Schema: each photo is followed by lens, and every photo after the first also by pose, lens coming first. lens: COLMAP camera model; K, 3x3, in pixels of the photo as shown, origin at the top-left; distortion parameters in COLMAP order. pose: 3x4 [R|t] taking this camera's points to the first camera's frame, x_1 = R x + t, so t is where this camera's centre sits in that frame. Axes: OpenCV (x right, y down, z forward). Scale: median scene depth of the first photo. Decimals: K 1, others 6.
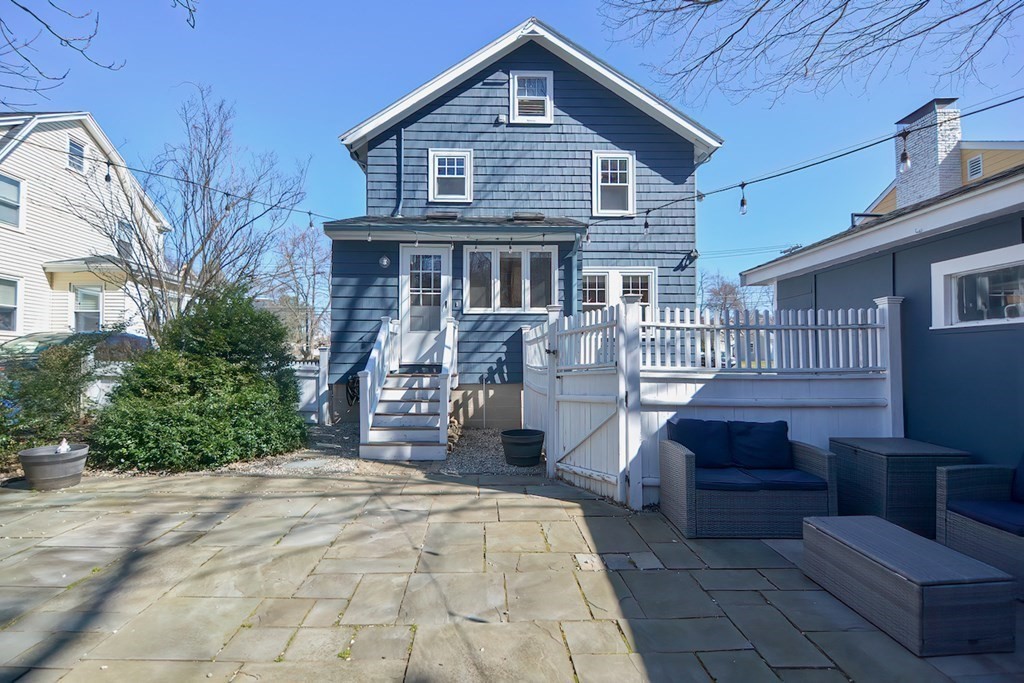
lens RADIAL K [[503.1, 0, 509.9], [0, 503.1, 349.9], [0, 0, 1]] dist [-0.003644, -0.001238]
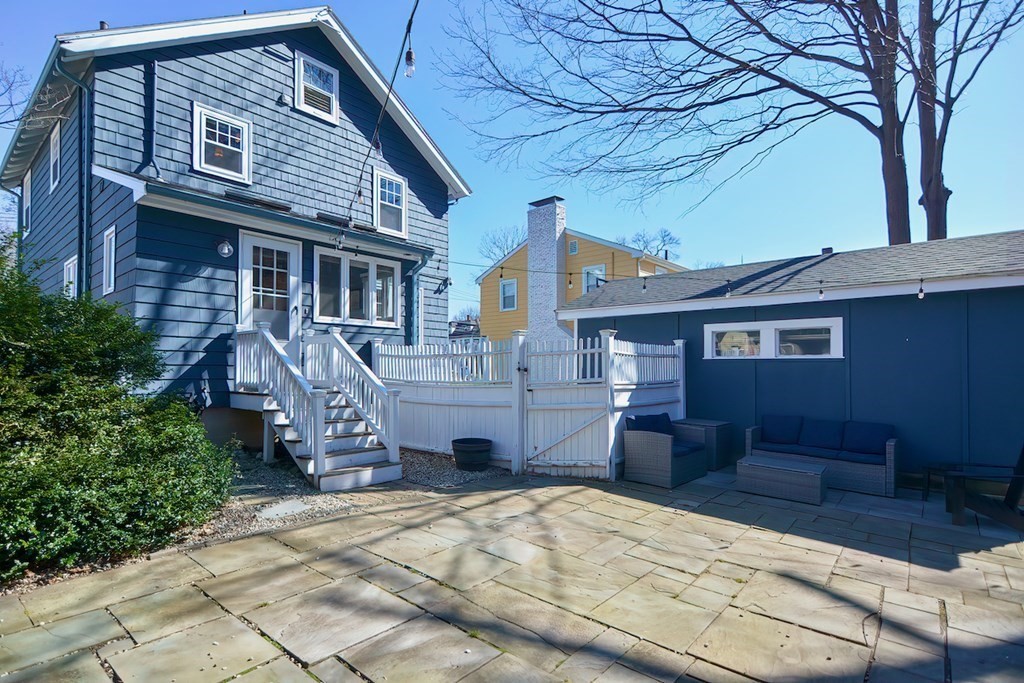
lens RADIAL K [[499.7, 0, 511.2], [0, 499.7, 362.6], [0, 0, 1]] dist [-0.004093, -0.001097]
pose [[0.666857, 0.010919, 0.745106, -0.405756], [-0.020120, 0.999792, 0.003356, -0.007802], [-0.744914, -0.017230, 0.666938, 0.112726]]
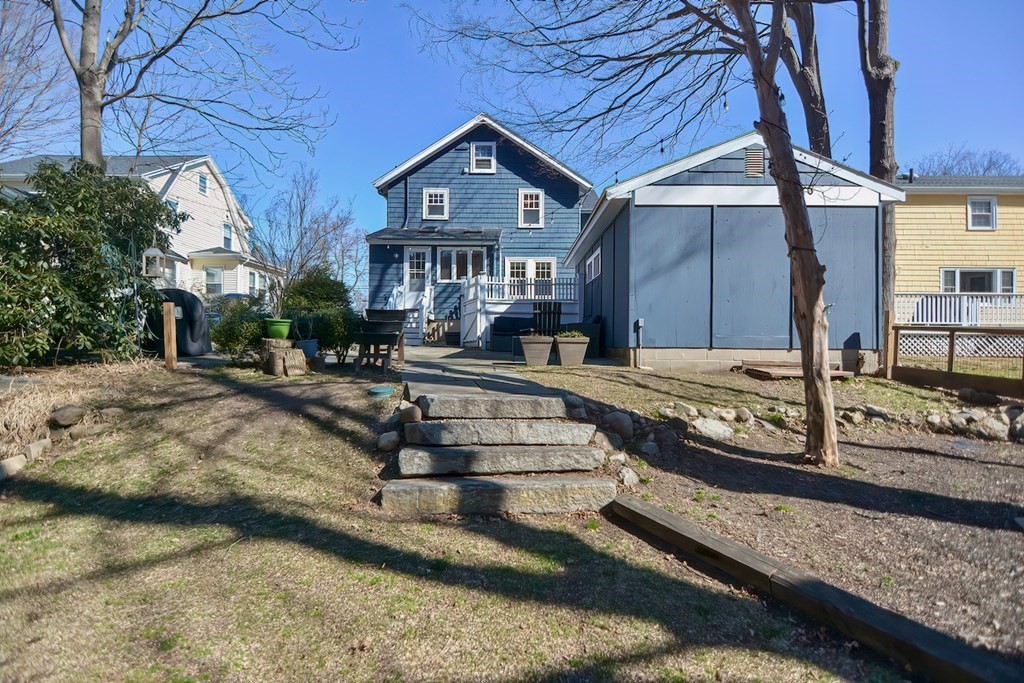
lens RADIAL K [[494.3, 0, 512.0], [0, 494.3, 341.5], [0, 0, 1]] dist [-0.001794, -0.000273]
pose [[0.999525, 0.007516, -0.029902, 0.198820], [-0.006869, 0.999742, 0.021672, 0.086678], [0.030058, -0.021456, 0.999318, -0.699057]]
